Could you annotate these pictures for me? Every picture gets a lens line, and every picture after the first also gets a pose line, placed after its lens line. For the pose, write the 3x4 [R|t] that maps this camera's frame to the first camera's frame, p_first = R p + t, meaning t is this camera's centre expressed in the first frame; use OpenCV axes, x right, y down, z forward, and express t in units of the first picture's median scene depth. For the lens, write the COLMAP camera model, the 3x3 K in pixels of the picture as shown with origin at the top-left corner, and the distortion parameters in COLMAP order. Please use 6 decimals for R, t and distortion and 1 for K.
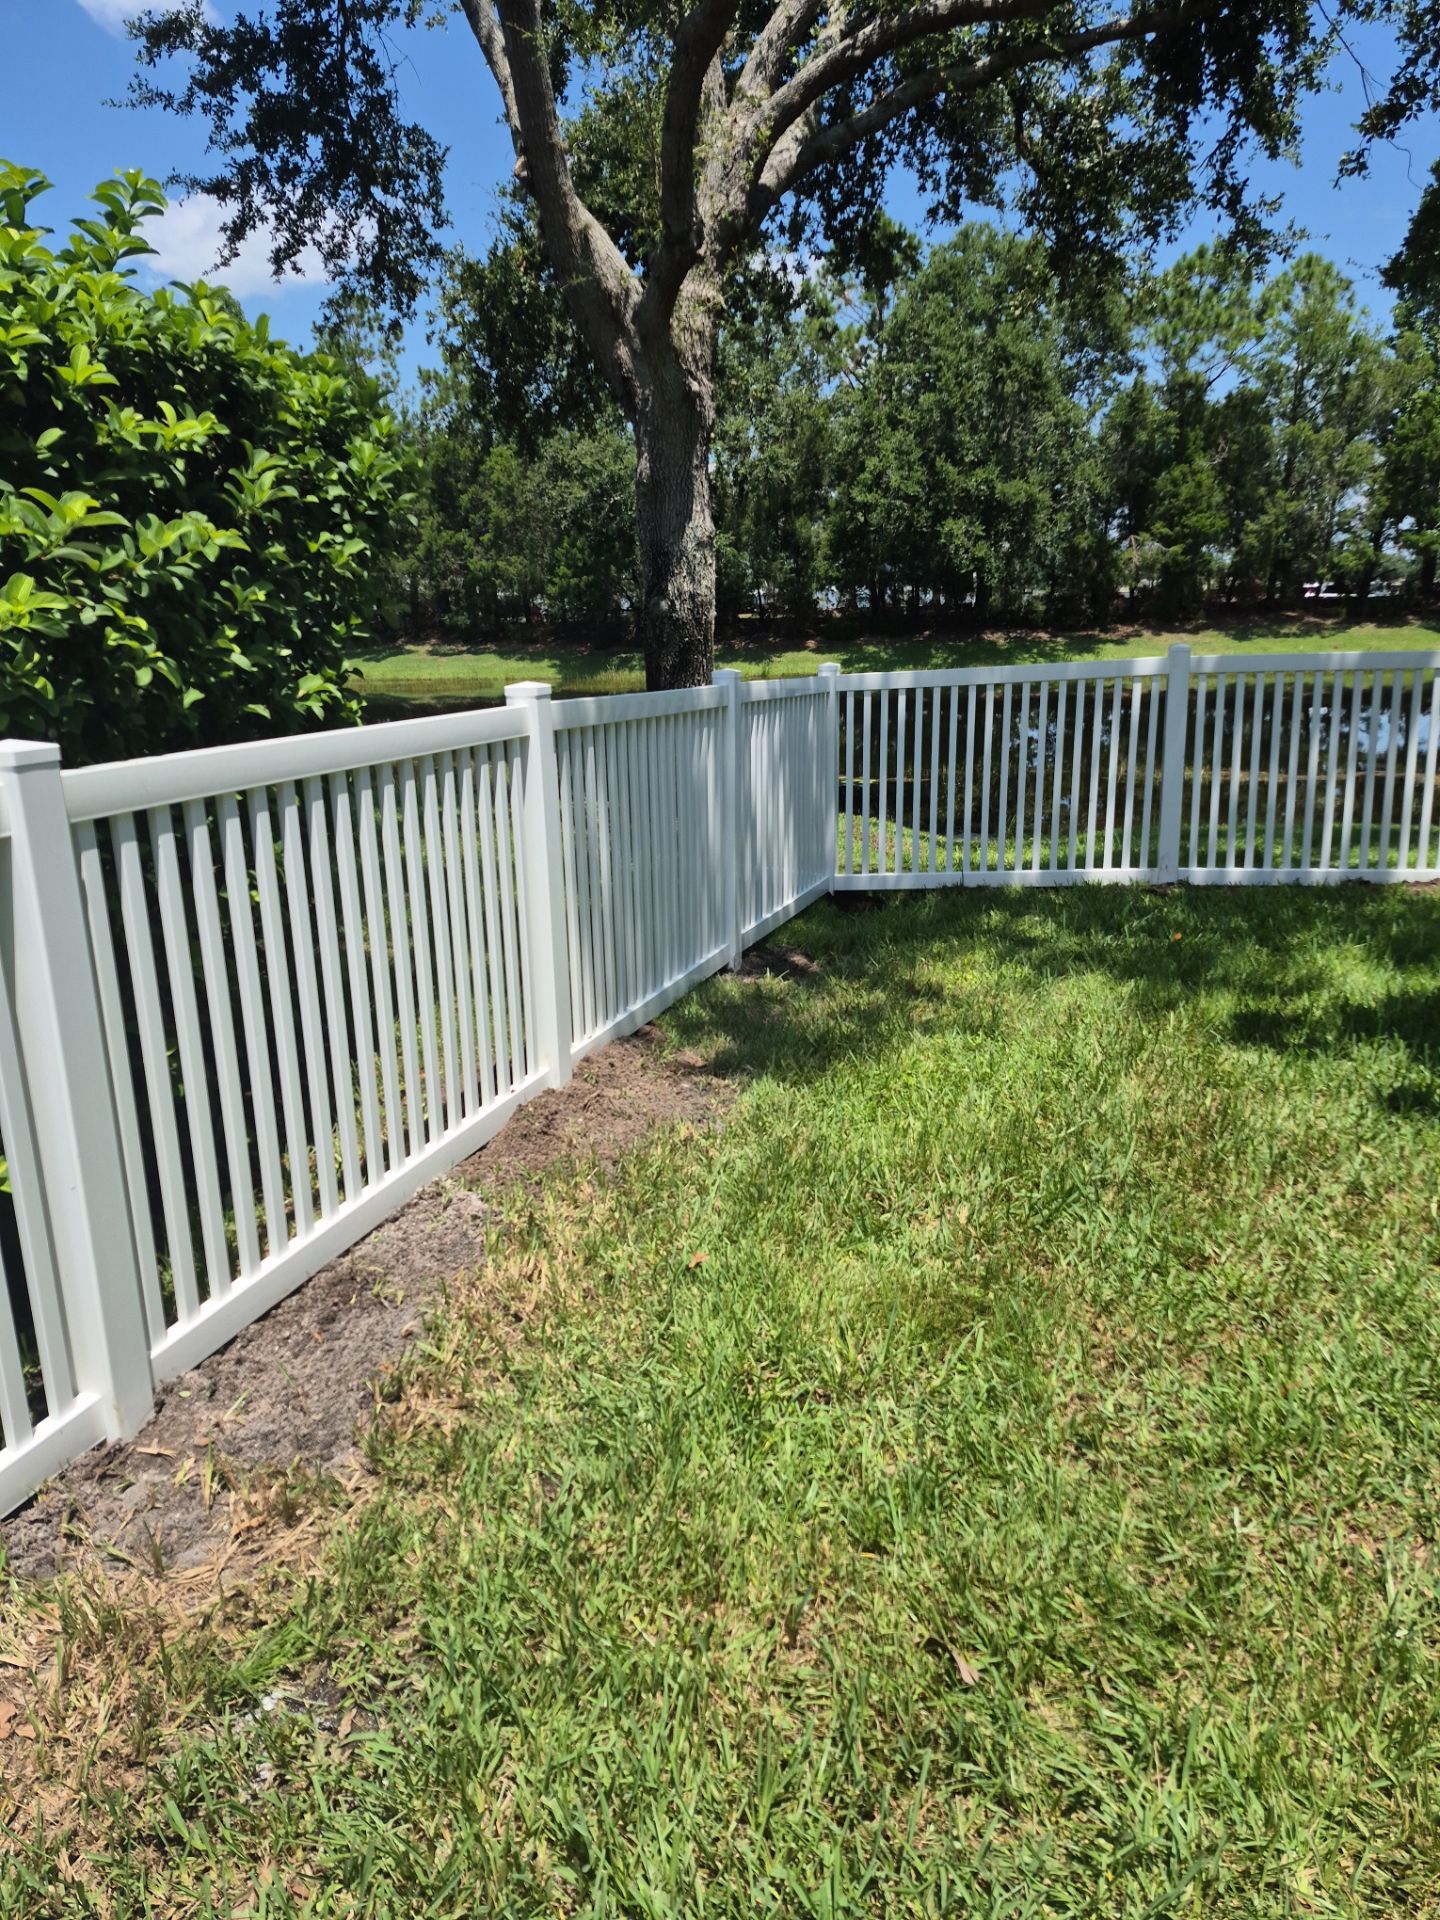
lens RADIAL K [[1314.1, 0, 728.9], [0, 1314.1, 994.0], [0, 0, 1]] dist [0.066361, -0.091090]
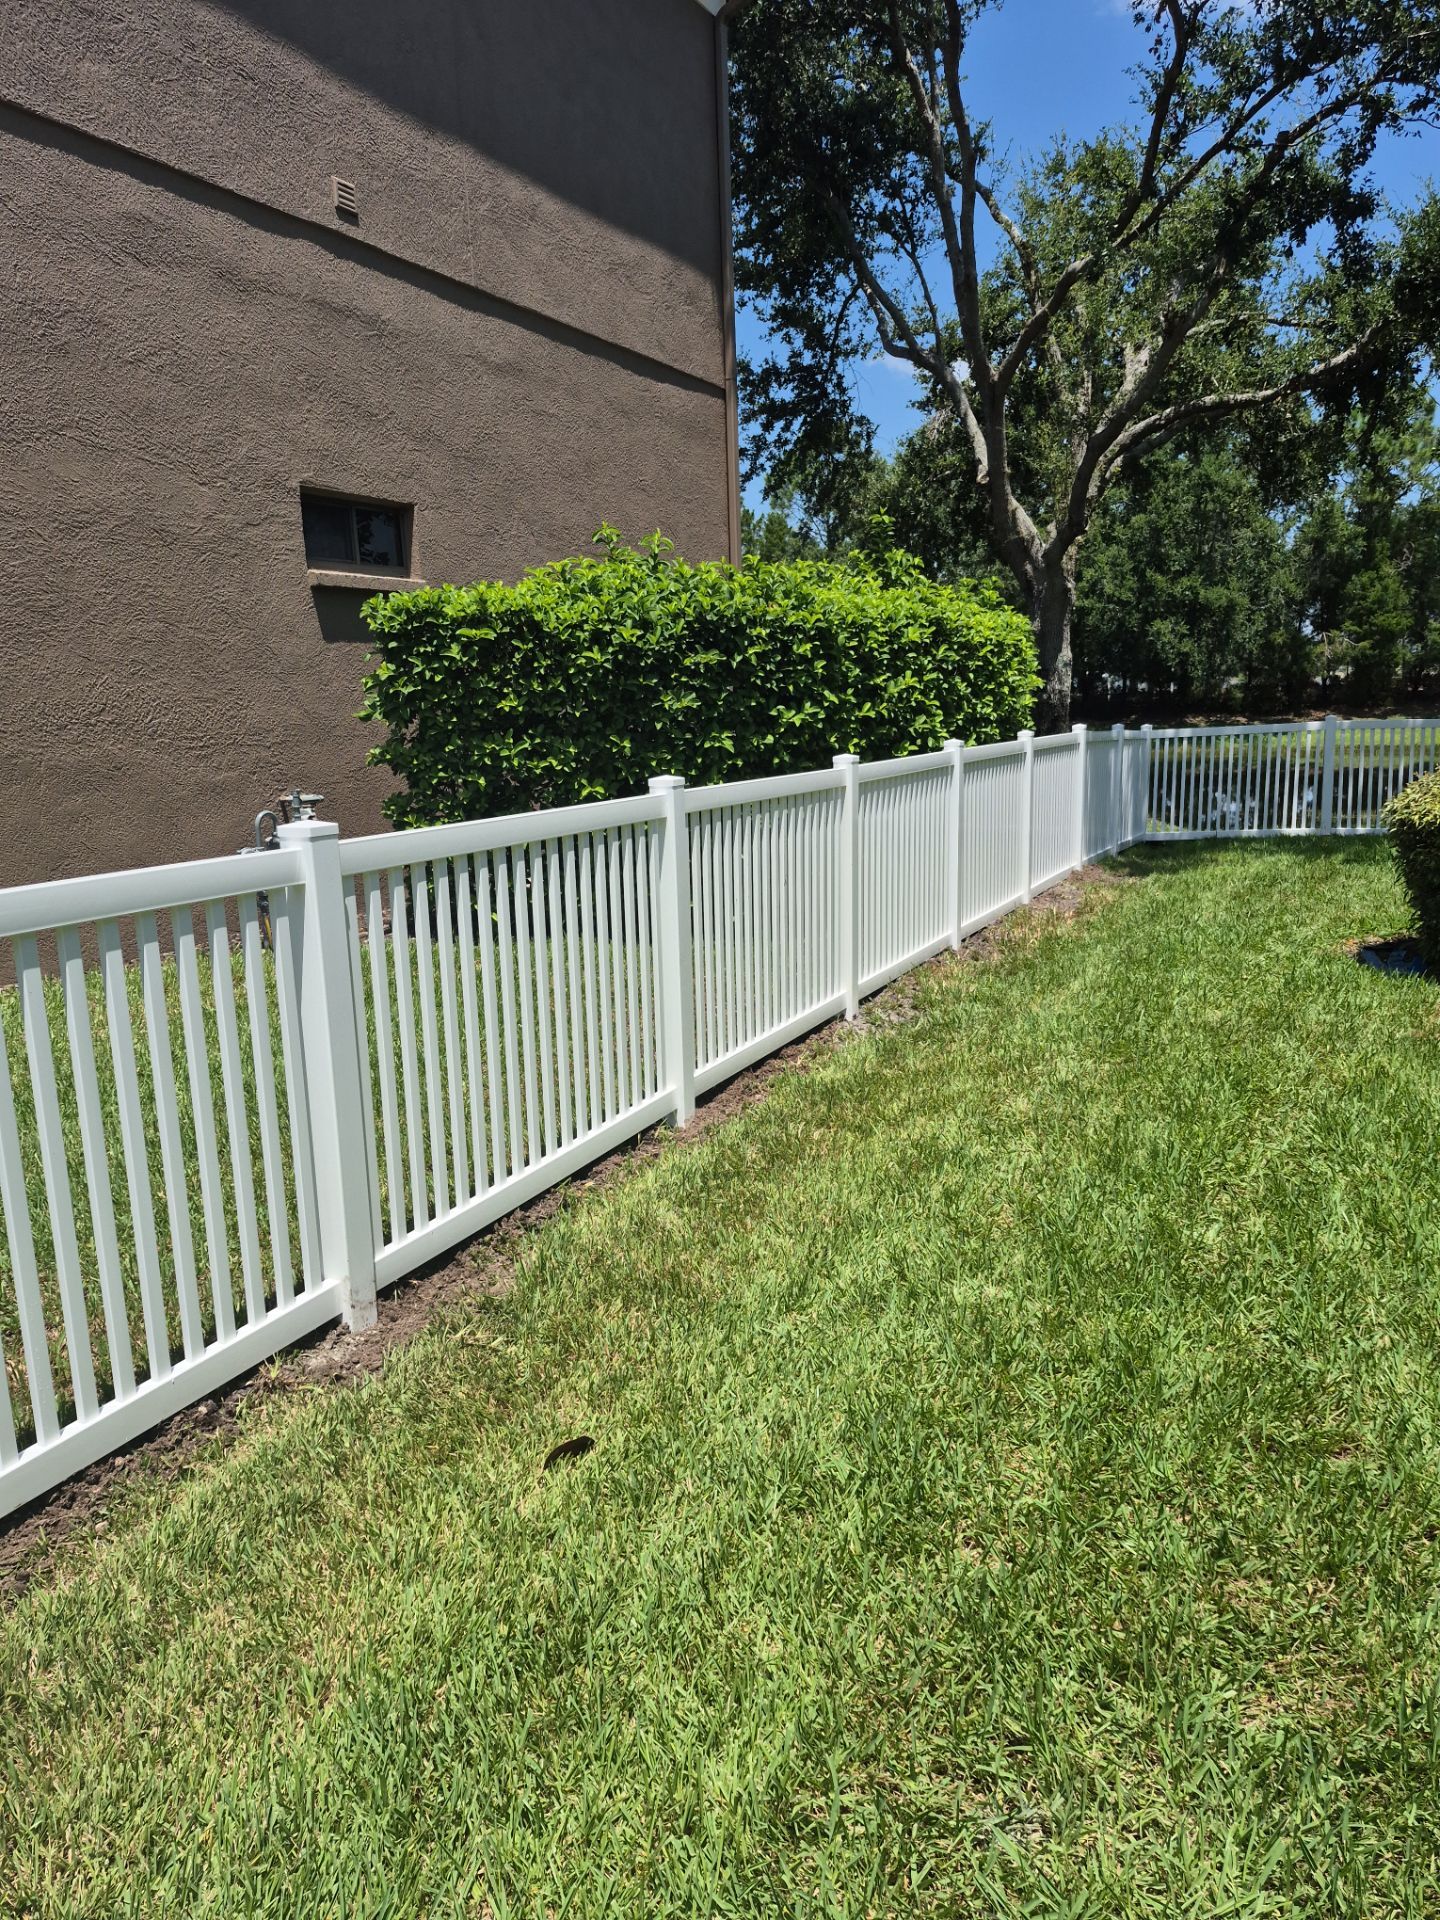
lens RADIAL K [[1346.1, 0, 720.7], [0, 1346.1, 994.7], [0, 0, 1]] dist [0.009581, -0.028846]
pose [[0.991186, 0.022388, -0.130570, -0.134378], [-0.031020, 0.997439, -0.064453, 0.142691], [0.128792, 0.067935, 0.989342, -0.496380]]
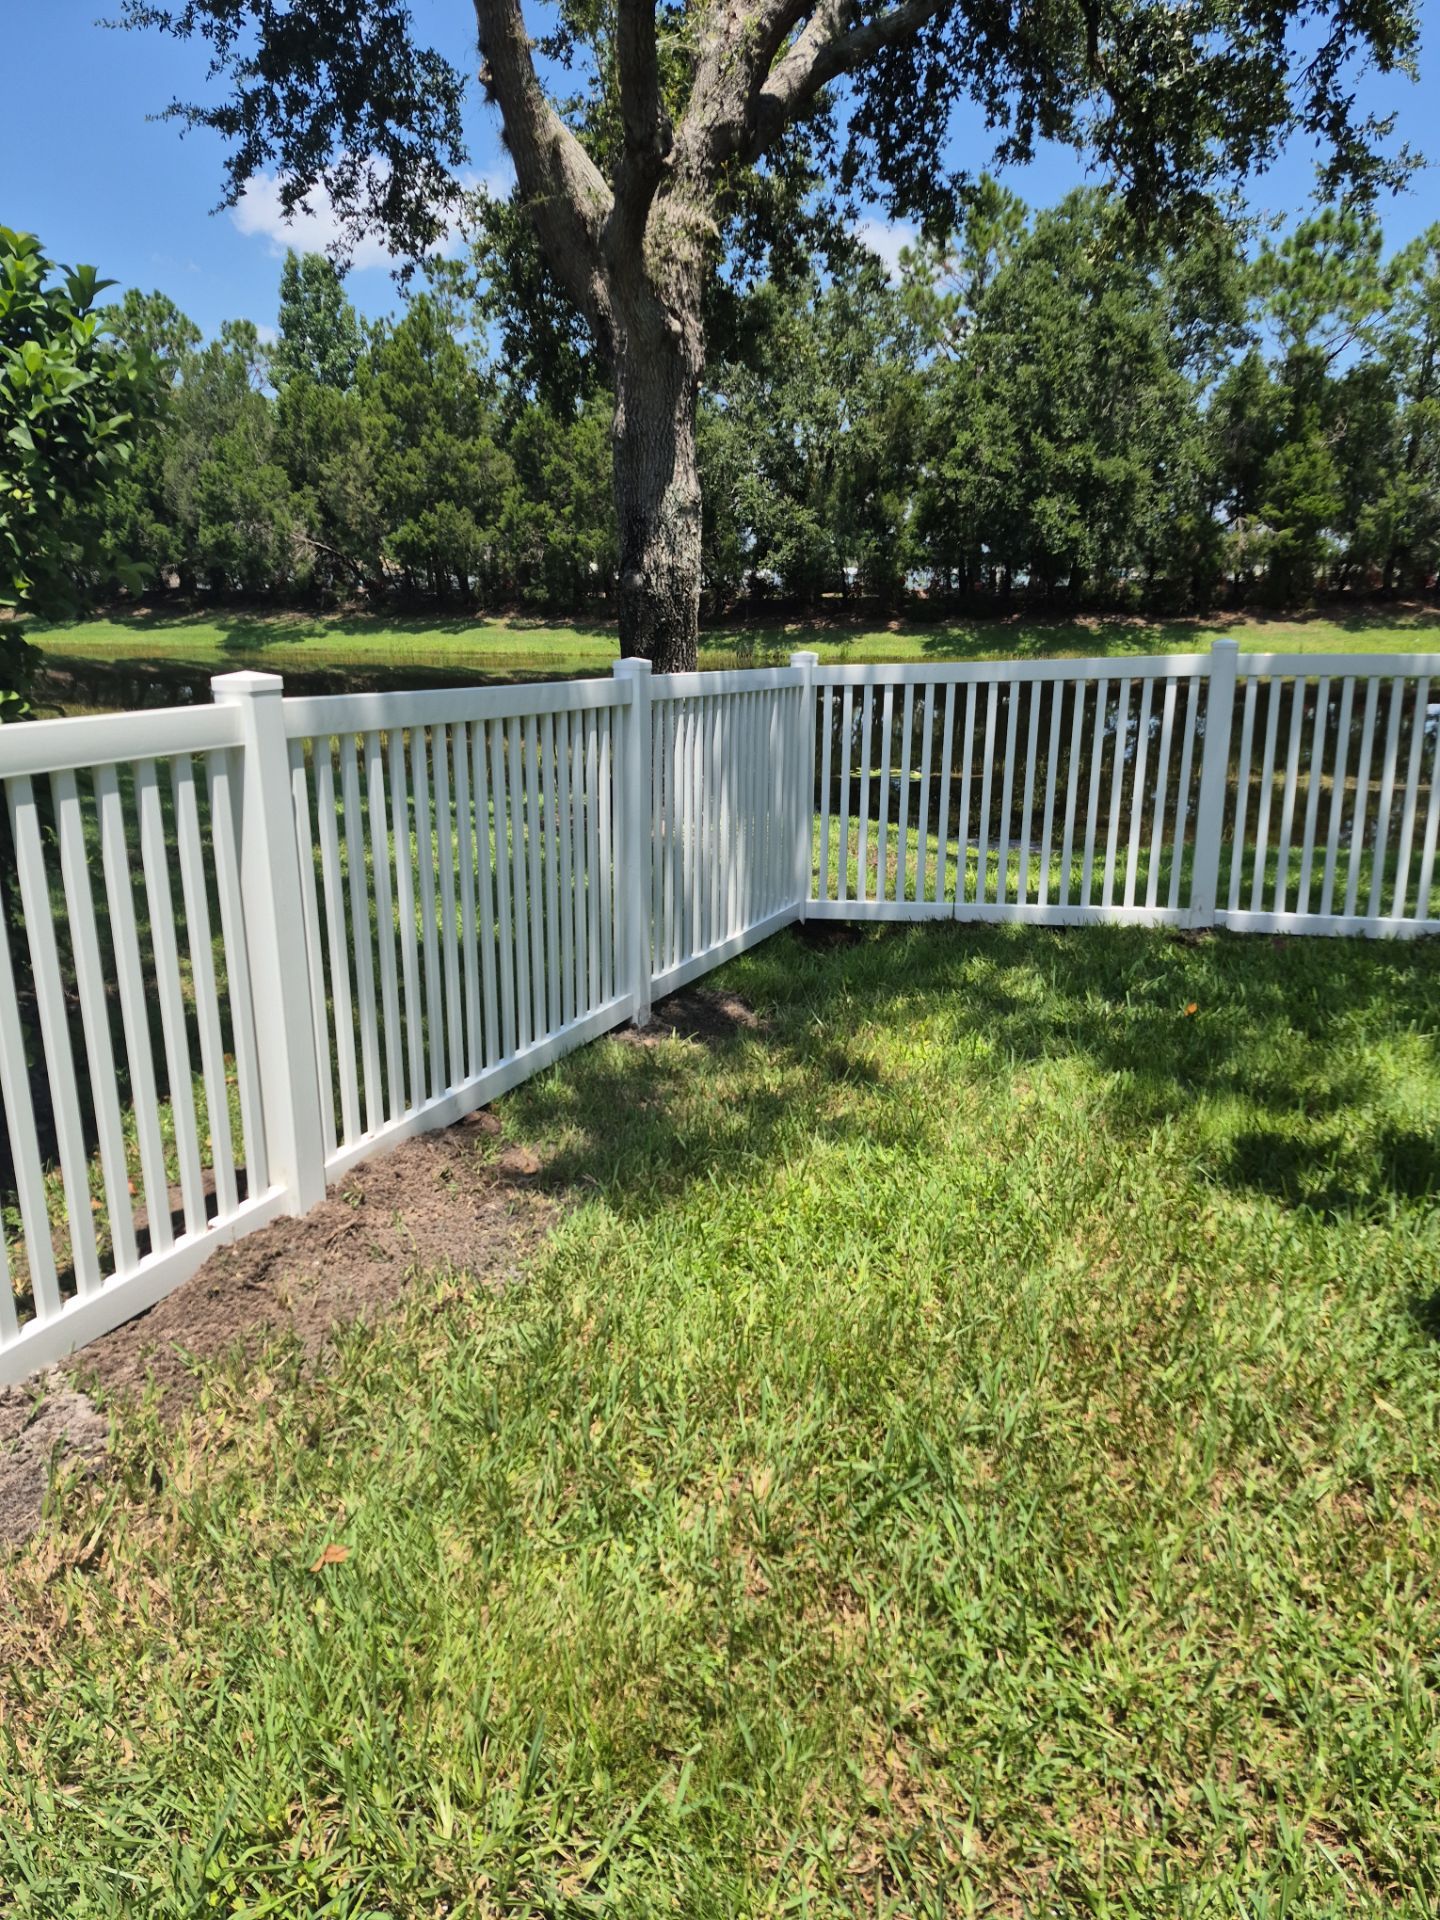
lens RADIAL K [[1327.0, 0, 732.4], [0, 1327.0, 975.8], [0, 0, 1]] dist [0.063881, -0.067851]
pose [[0.997411, 0.038311, -0.060850, 0.042423], [-0.038305, 0.999265, 0.001273, -0.020076], [0.060854, 0.001062, 0.998146, 0.069420]]
